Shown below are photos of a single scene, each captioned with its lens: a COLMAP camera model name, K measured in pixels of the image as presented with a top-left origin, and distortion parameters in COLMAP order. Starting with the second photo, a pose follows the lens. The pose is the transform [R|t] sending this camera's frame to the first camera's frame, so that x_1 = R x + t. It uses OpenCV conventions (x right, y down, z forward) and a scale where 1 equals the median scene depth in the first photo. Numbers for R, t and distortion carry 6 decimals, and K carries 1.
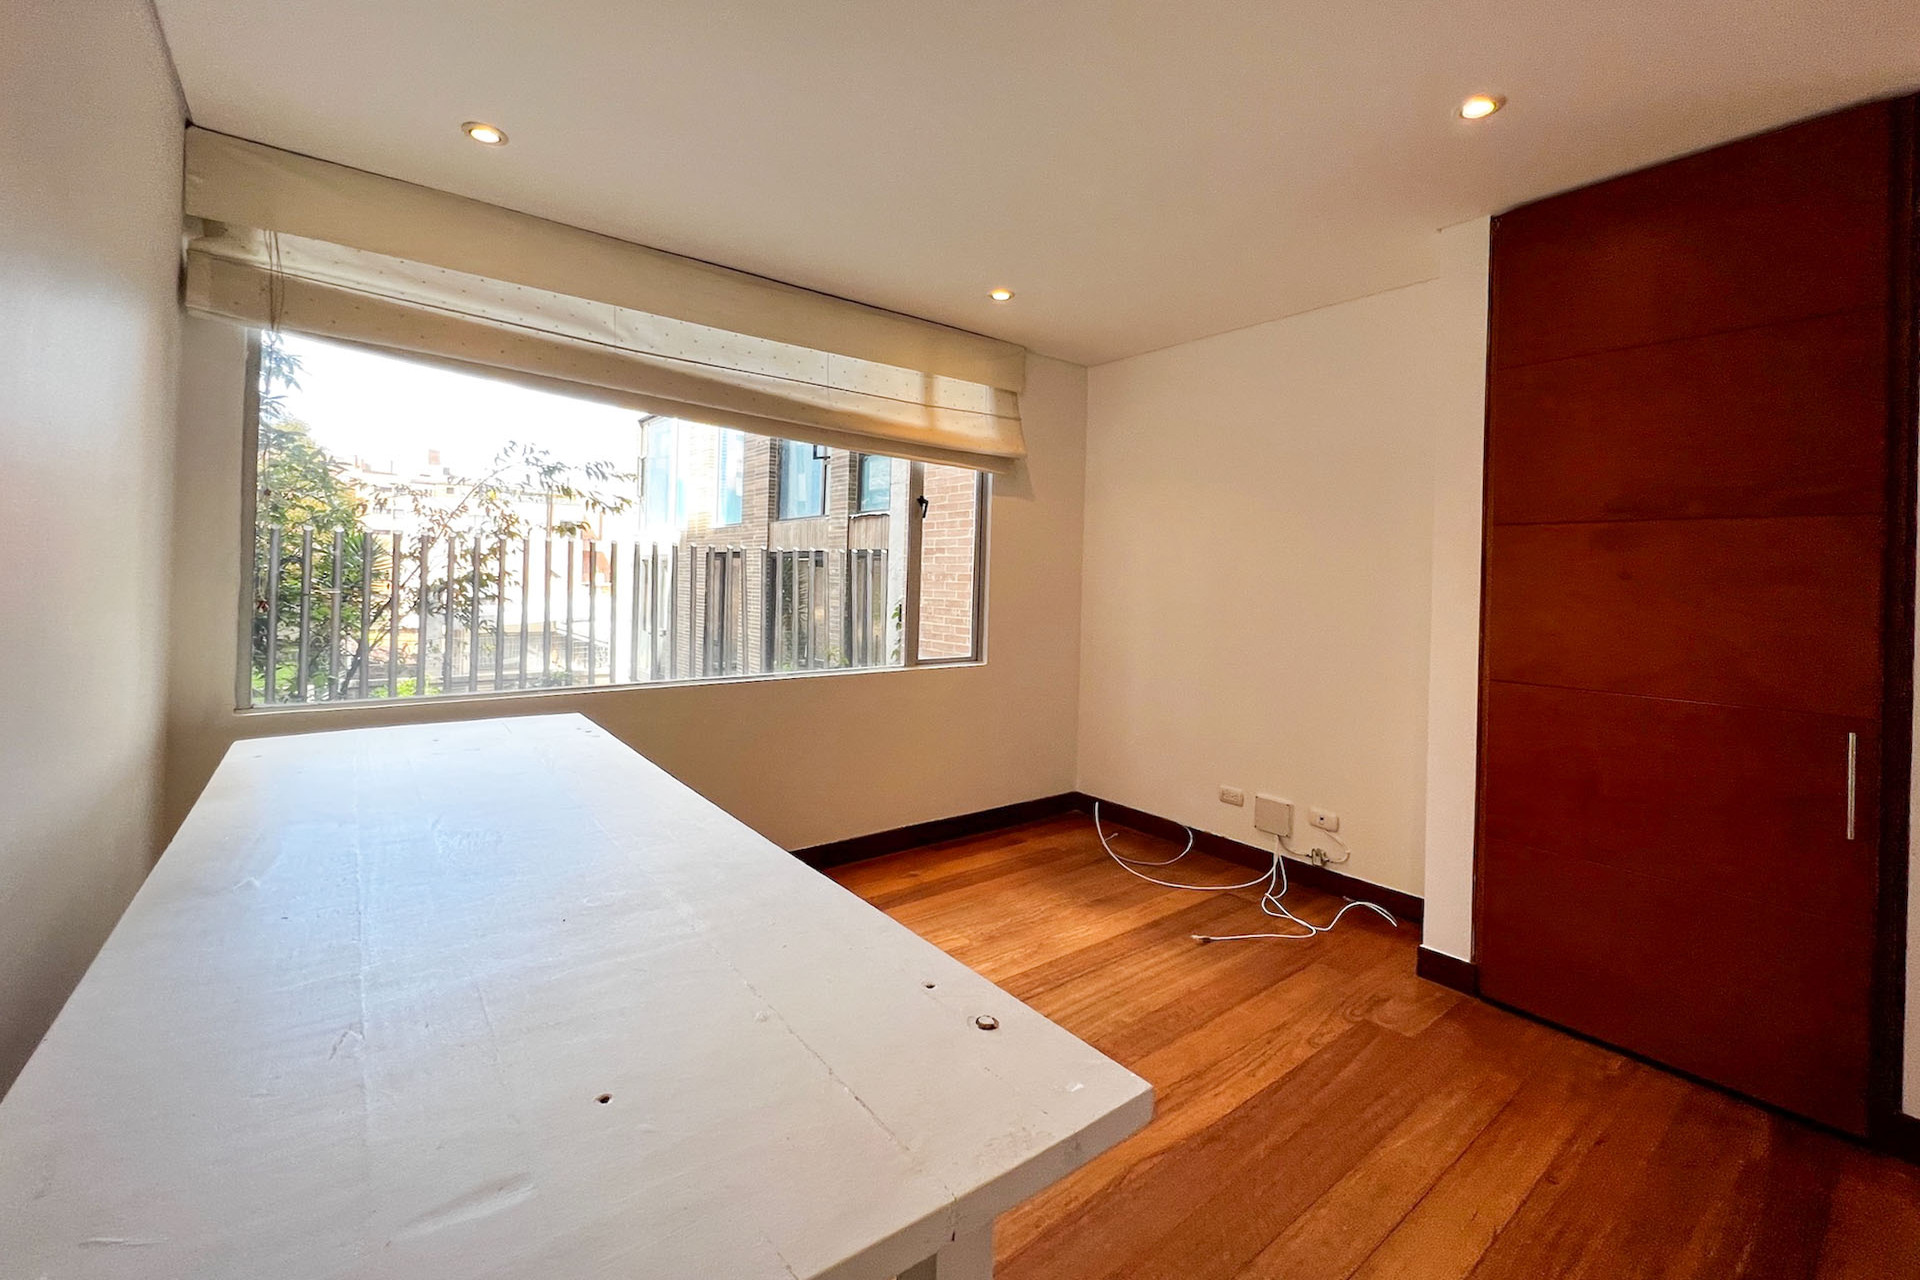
lens RADIAL K [[806.9, 0, 963.8], [0, 806.9, 585.0], [0, 0, 1]] dist [-0.002289, -0.000162]
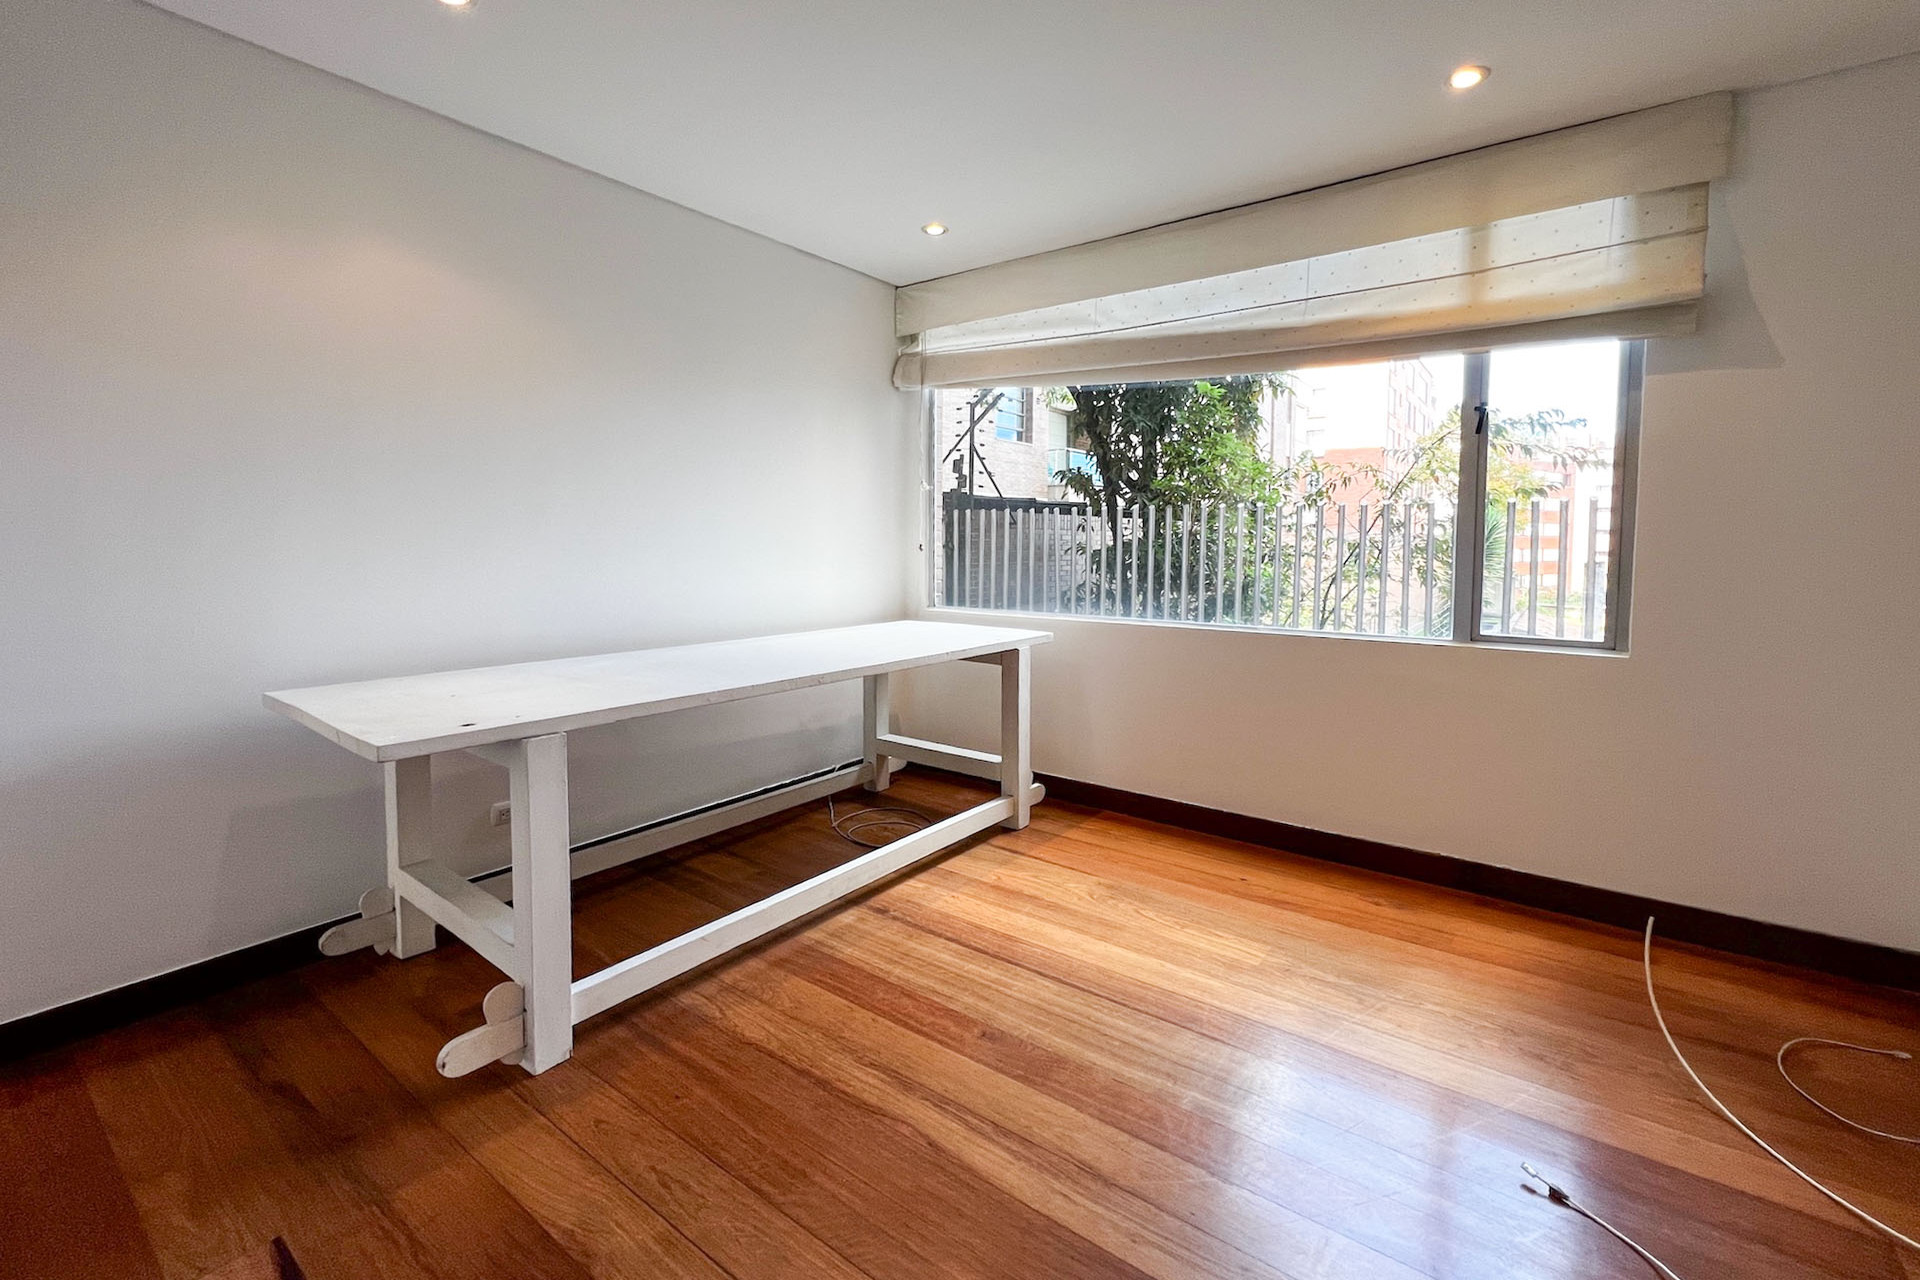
lens RADIAL K [[806.9, 0, 963.8], [0, 806.9, 585.0], [0, 0, 1]] dist [-0.002289, -0.000162]
pose [[0.260272, 0.032286, -0.964995, 0.523884], [-0.008735, 0.999479, 0.031084, 0.031979], [0.965496, 0.000339, 0.260418, 0.387302]]
